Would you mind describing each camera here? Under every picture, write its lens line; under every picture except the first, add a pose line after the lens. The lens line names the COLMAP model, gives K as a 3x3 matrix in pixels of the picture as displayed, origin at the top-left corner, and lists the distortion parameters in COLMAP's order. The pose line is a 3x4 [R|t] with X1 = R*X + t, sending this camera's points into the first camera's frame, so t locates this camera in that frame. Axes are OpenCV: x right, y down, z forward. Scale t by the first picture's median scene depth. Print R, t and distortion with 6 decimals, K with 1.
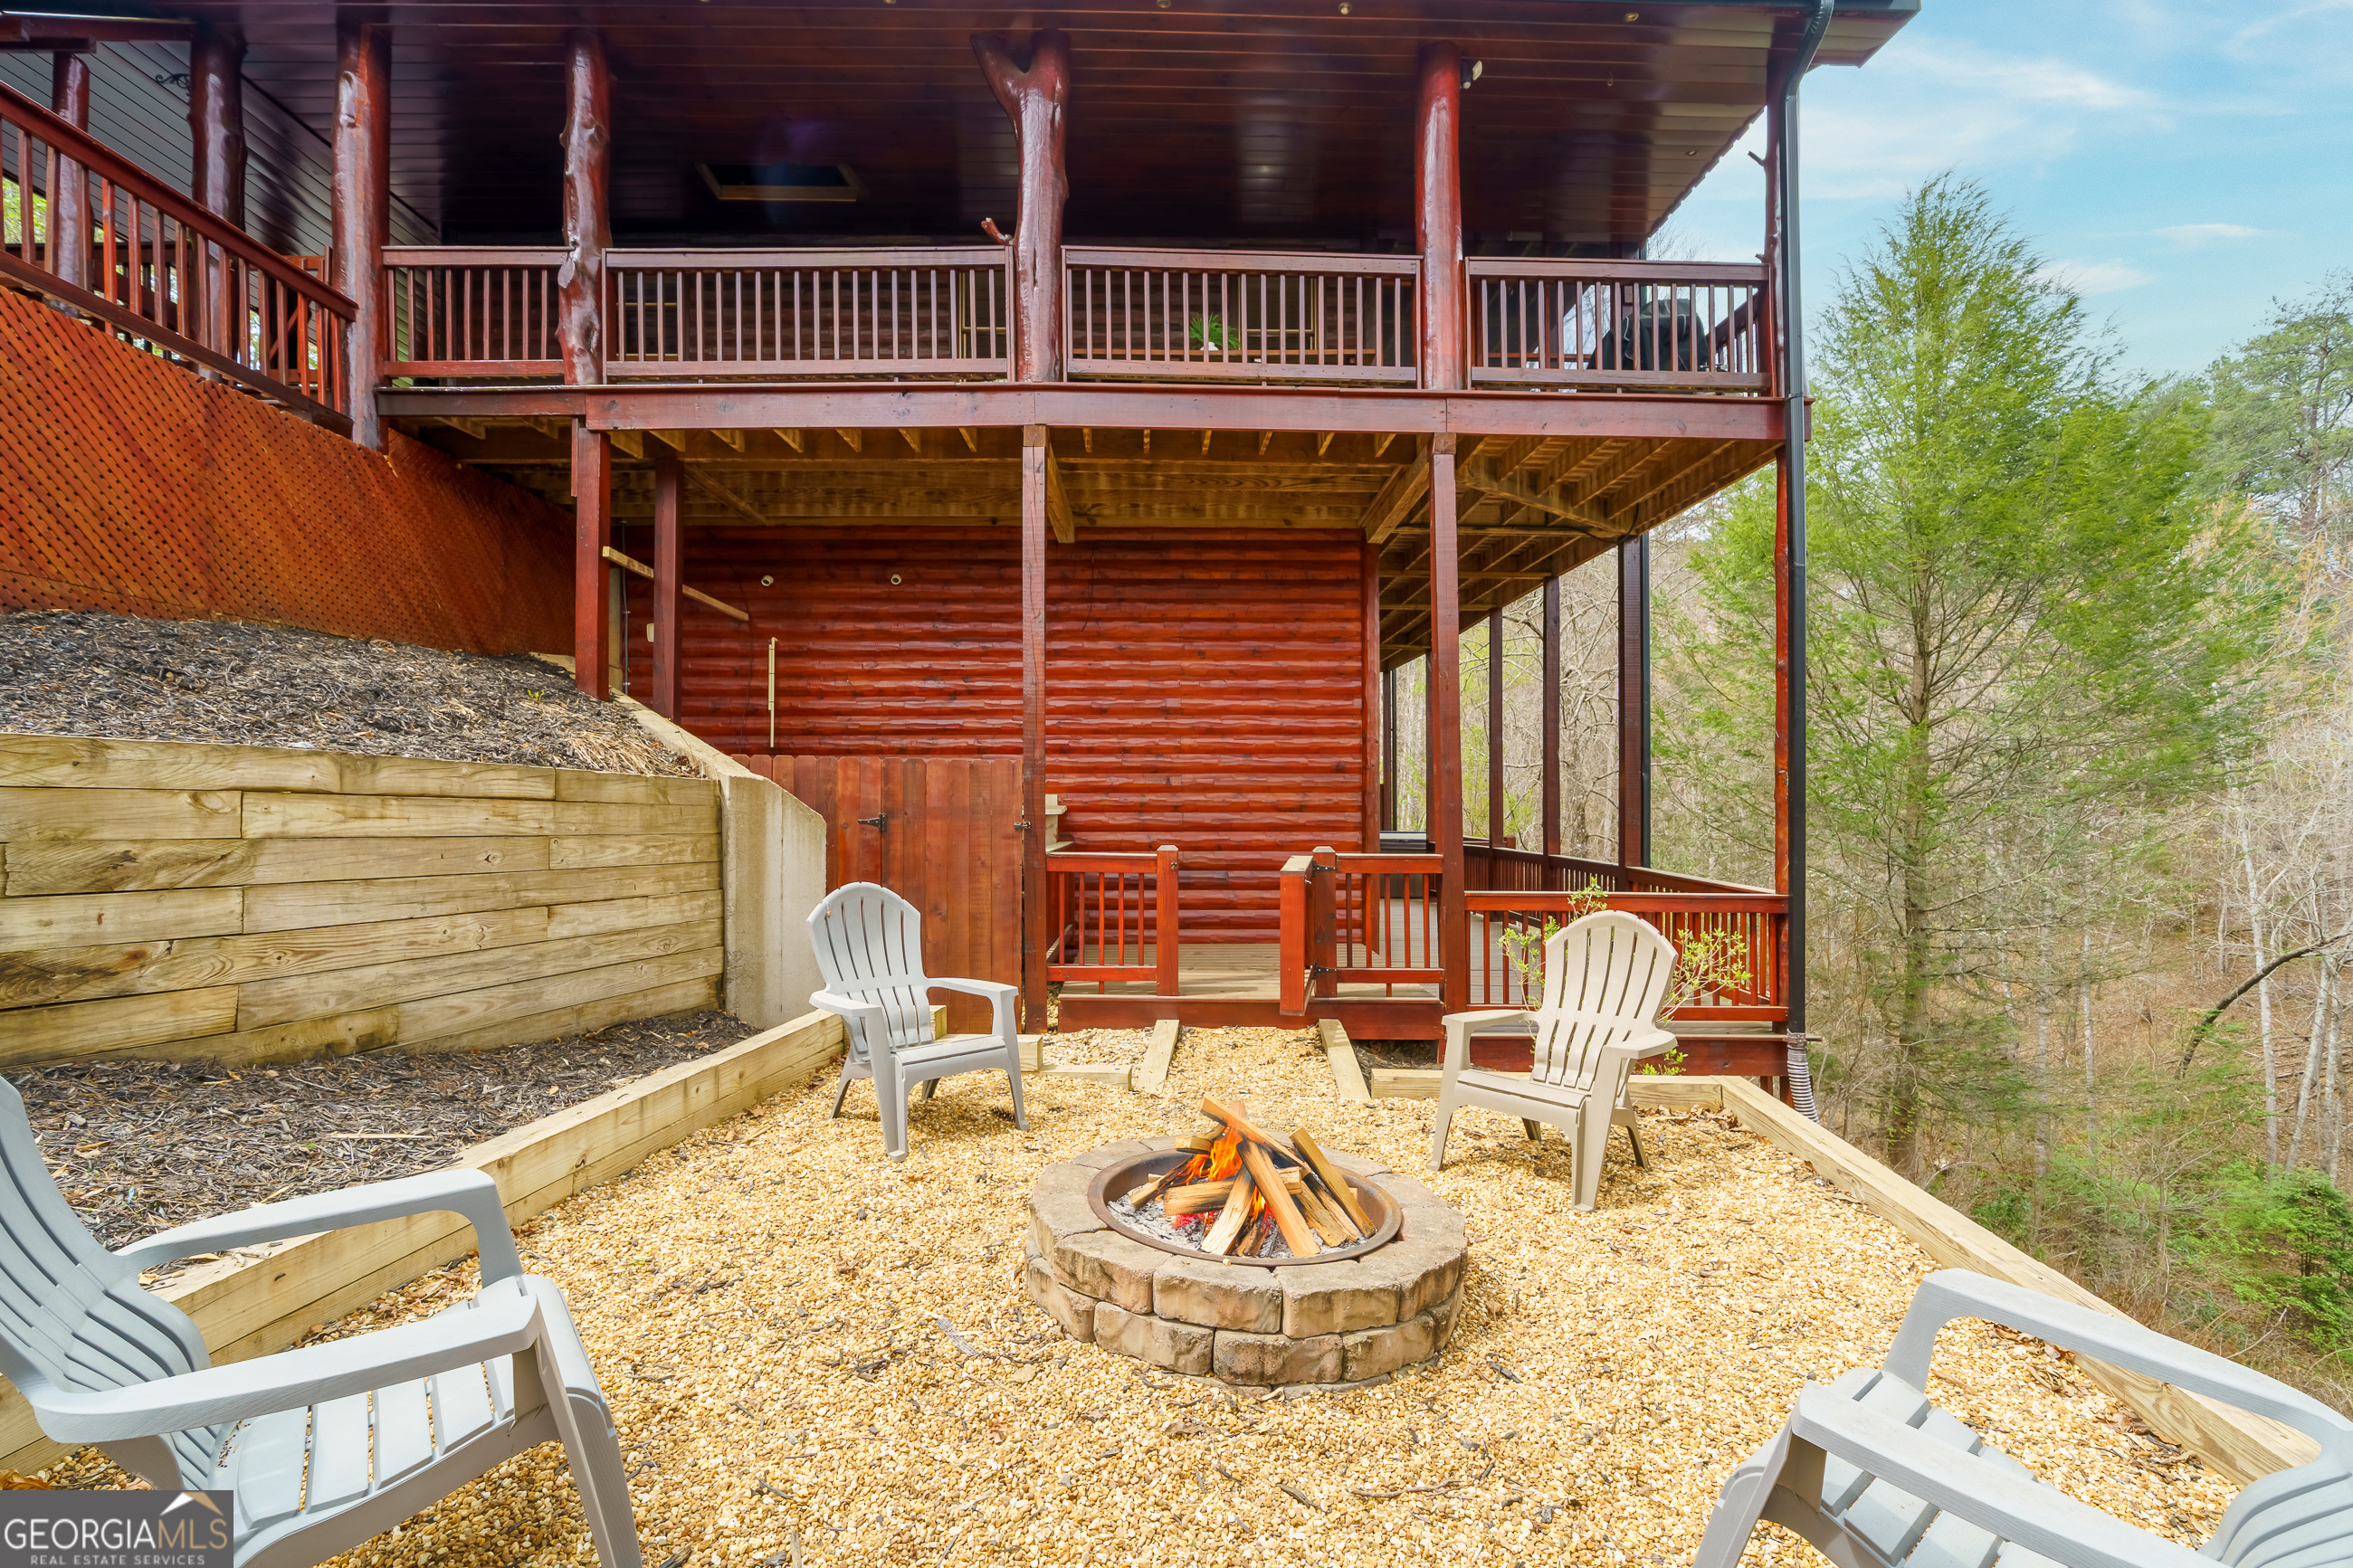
lens RADIAL K [[1025.5, 0, 1171.8], [0, 1025.5, 767.7], [0, 0, 1]] dist [0.017213, -0.000010]
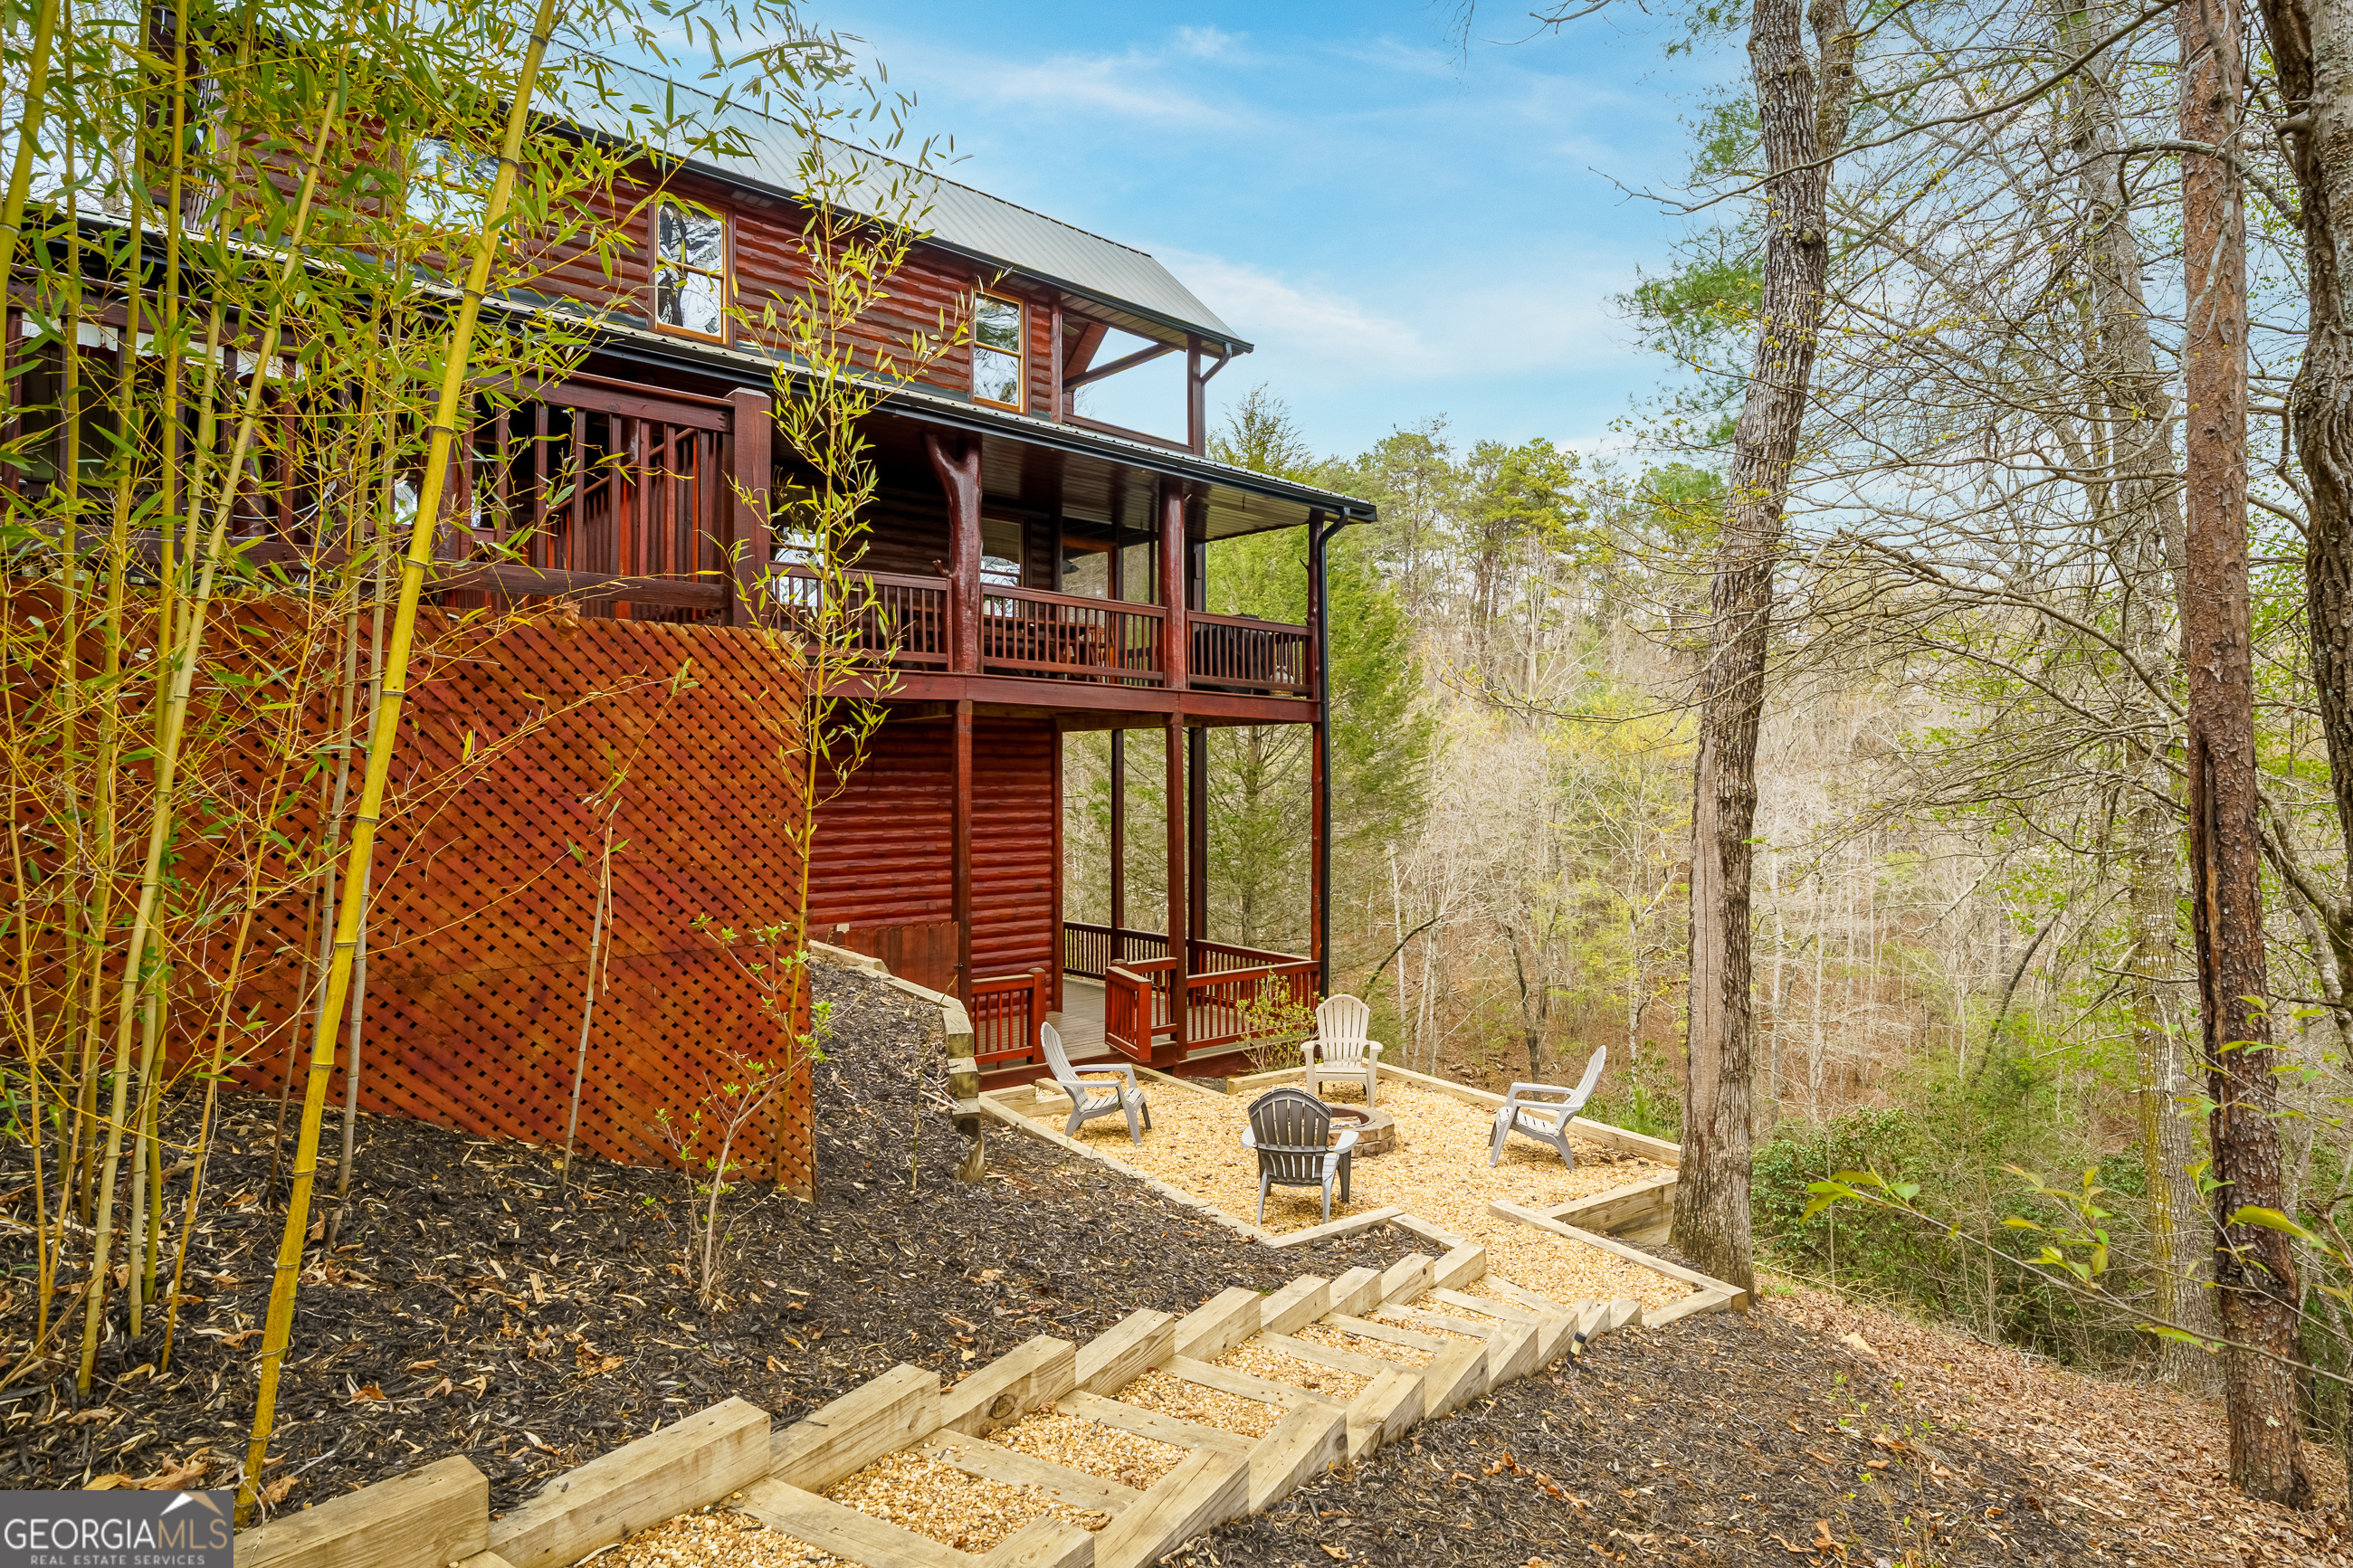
lens RADIAL K [[1172.8, 0, 1183.4], [0, 1172.8, 787.9], [0, 0, 1]] dist [0.001626, 0.000017]
pose [[0.793215, -0.001572, 0.608940, -0.668029], [-0.014006, 0.999685, 0.020825, -0.176107], [-0.608781, -0.025048, 0.792943, -0.404969]]
